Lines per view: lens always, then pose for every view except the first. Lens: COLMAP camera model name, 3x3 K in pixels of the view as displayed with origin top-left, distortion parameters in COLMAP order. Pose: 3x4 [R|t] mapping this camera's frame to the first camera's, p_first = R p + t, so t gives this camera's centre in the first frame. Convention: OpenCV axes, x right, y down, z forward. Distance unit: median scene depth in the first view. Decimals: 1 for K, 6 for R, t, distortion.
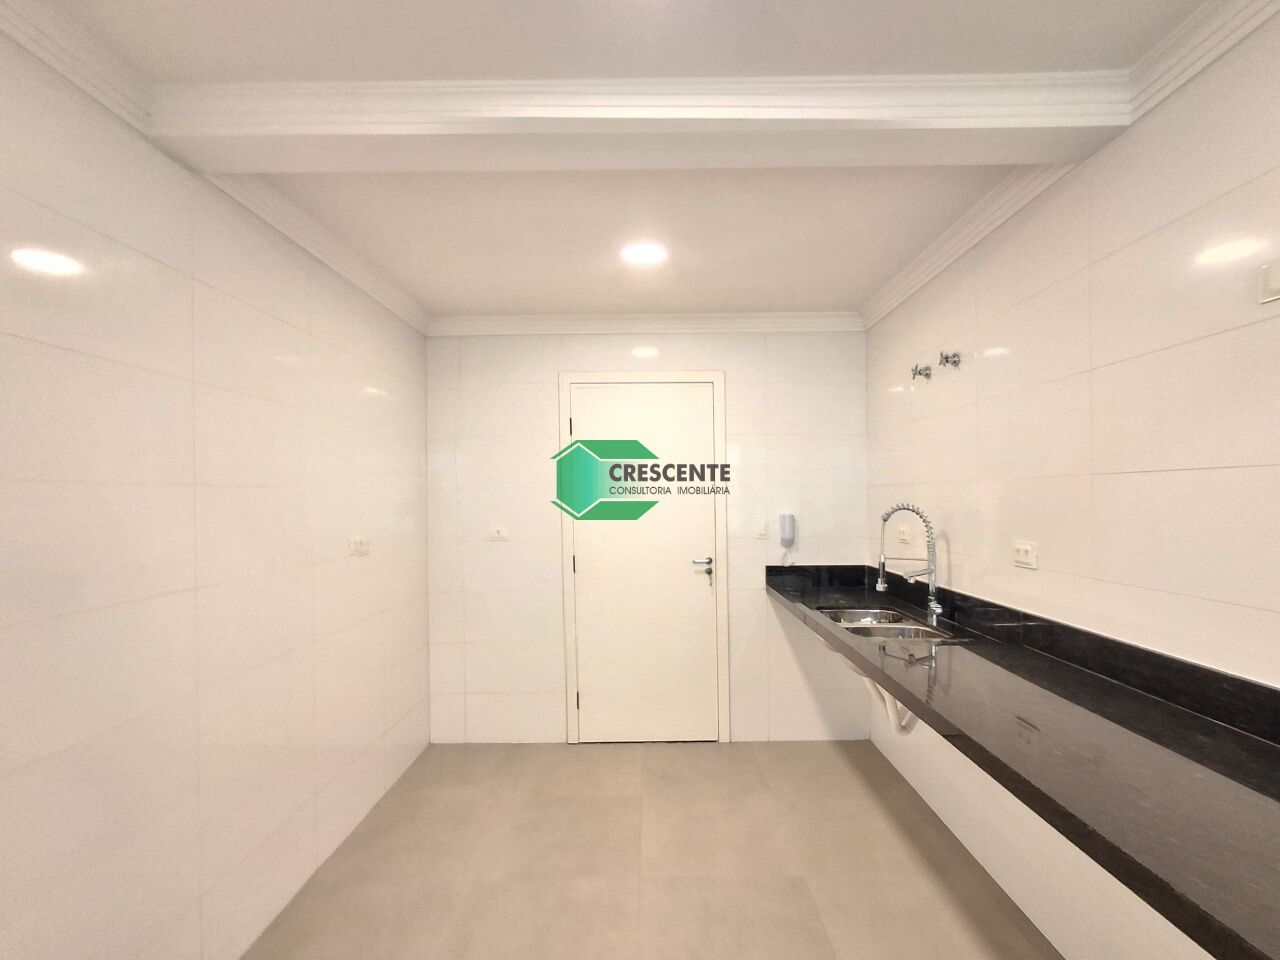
lens RADIAL K [[582.3, 0, 643.3], [0, 582.3, 501.2], [0, 0, 1]] dist [0.000356, 0.000022]
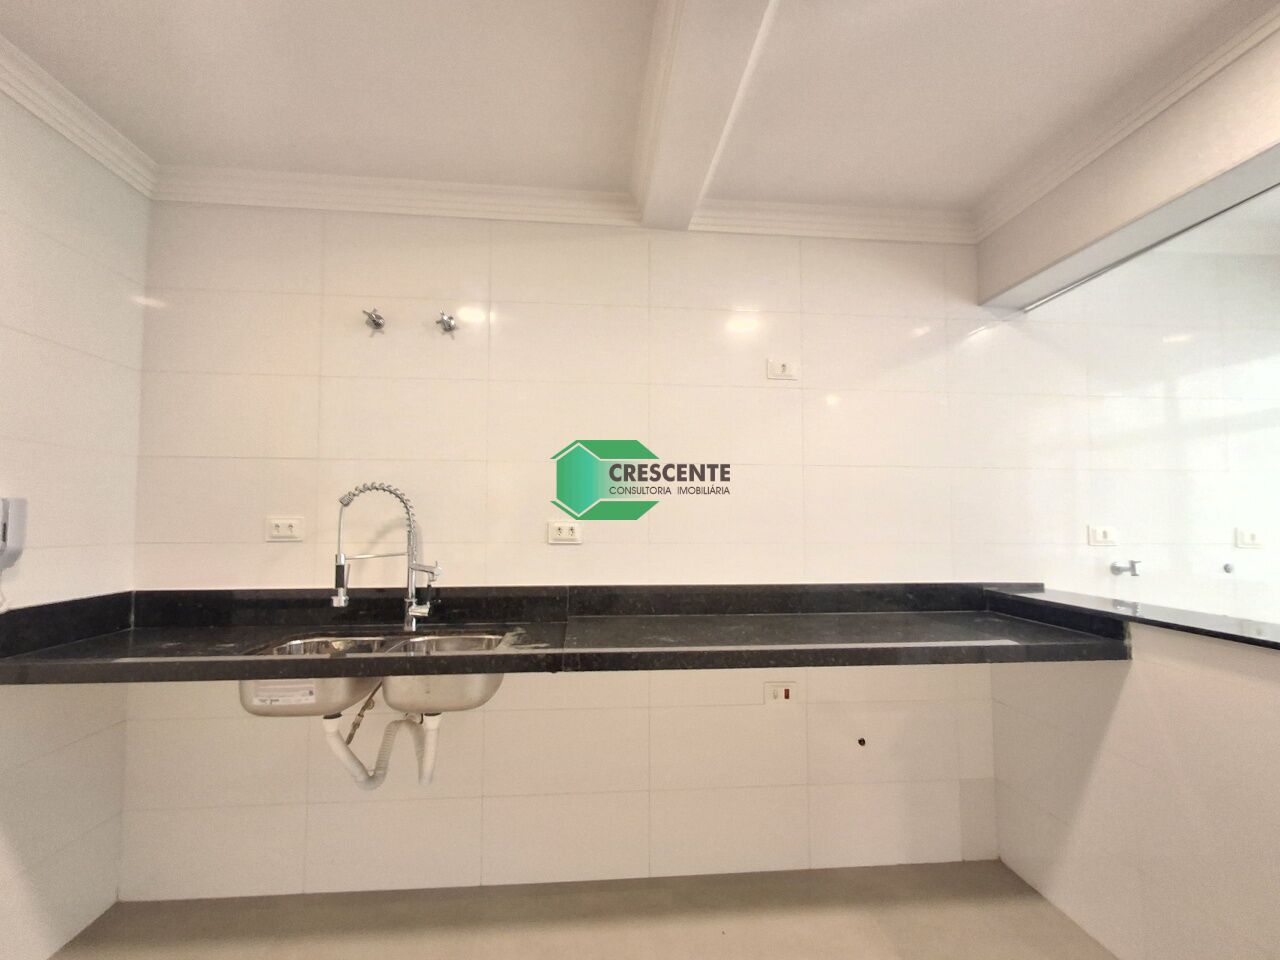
lens RADIAL K [[591.3, 0, 640.0], [0, 591.3, 480.0], [0, 0, 1]] dist [0.001425, 0.000018]
pose [[-0.099054, 0.075905, 0.992183, -0.362649], [0.000283, 0.997089, -0.076252, 0.061626], [-0.995082, -0.007272, -0.098787, 0.760453]]
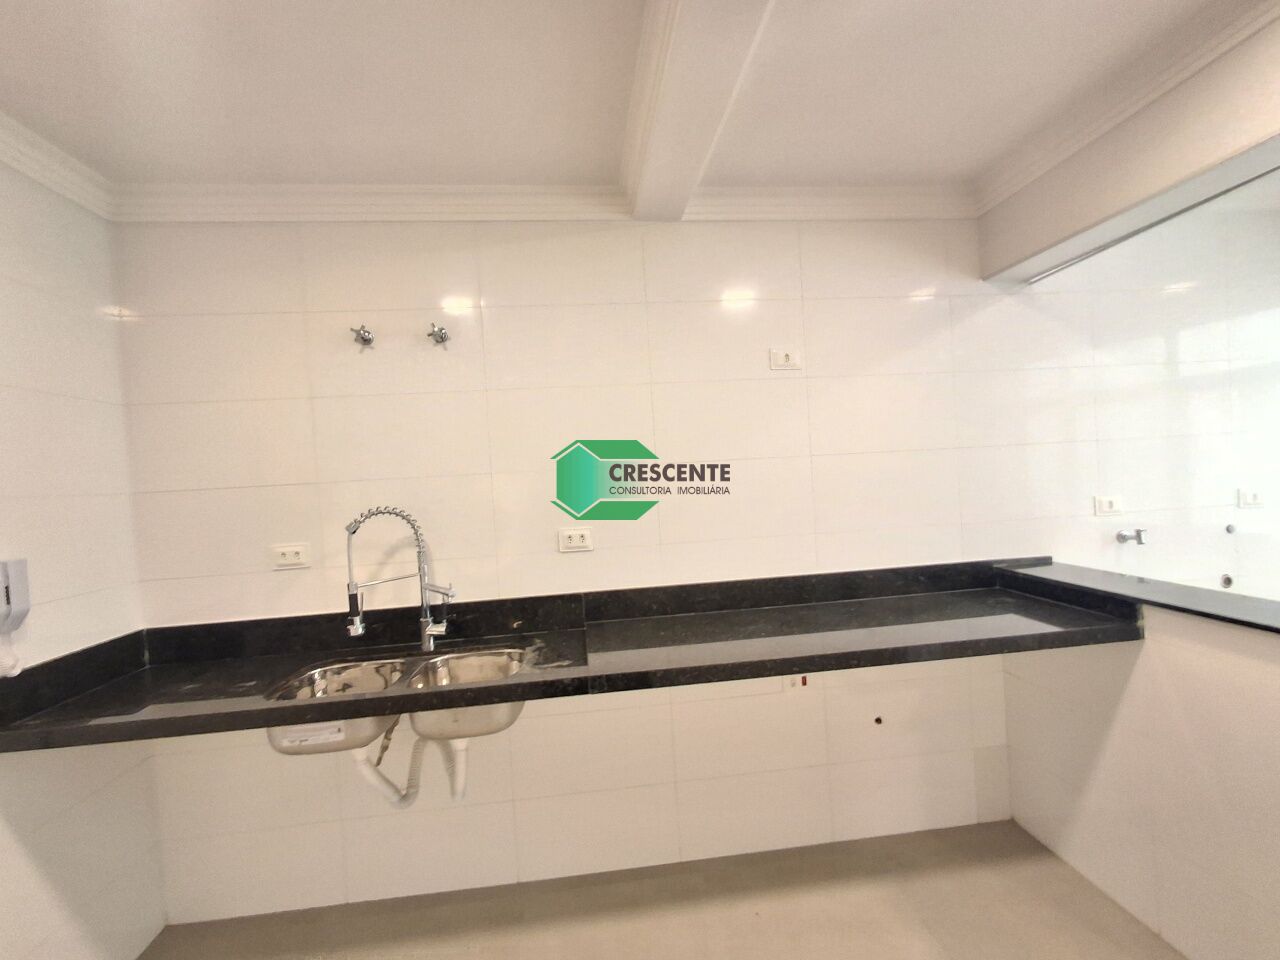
lens RADIAL K [[592.2, 0, 643.2], [0, 592.2, 480.7], [0, 0, 1]] dist [0.000291, 0.000313]
pose [[-0.113812, 0.010990, 0.993442, -0.353155], [0.063731, 0.997960, -0.003739, -0.004494], [-0.991456, 0.062888, -0.114280, 0.779489]]
